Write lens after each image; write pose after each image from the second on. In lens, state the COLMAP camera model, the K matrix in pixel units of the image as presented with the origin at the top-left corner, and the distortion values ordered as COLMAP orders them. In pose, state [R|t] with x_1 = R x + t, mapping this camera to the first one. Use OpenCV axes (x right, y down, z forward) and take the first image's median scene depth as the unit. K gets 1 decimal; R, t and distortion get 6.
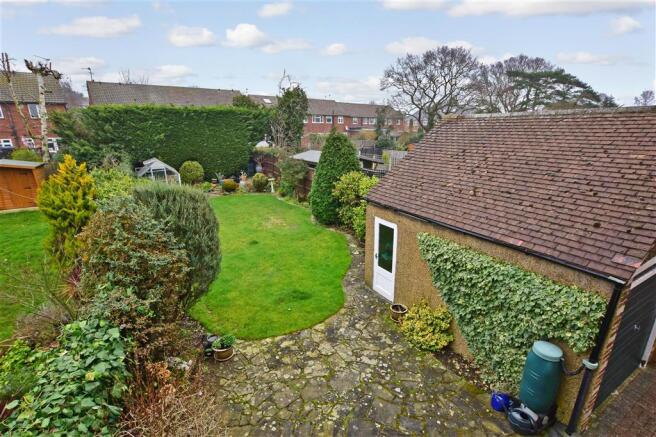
lens RADIAL K [[341.3, 0, 328.0], [0, 341.3, 218.5], [0, 0, 1]] dist [-0.003232, -0.000690]
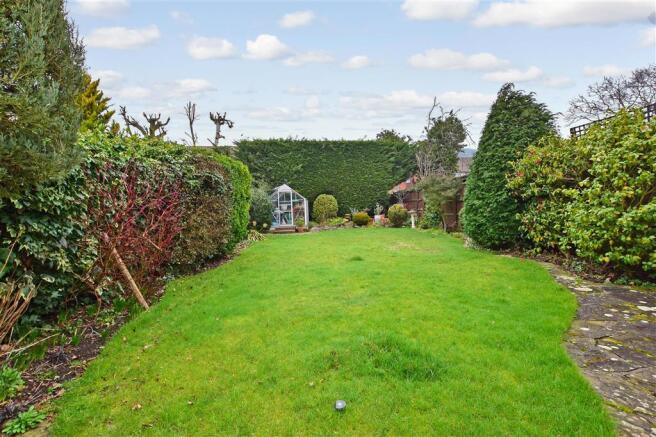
lens RADIAL K [[295.8, 0, 328.0], [0, 295.8, 218.5], [0, 0, 1]] dist [-0.015142, 0.000080]
pose [[0.877339, -0.006262, -0.479831, -0.008444], [-0.116987, 0.966955, -0.226522, 0.083102], [0.465393, 0.254871, 0.847614, 0.350605]]
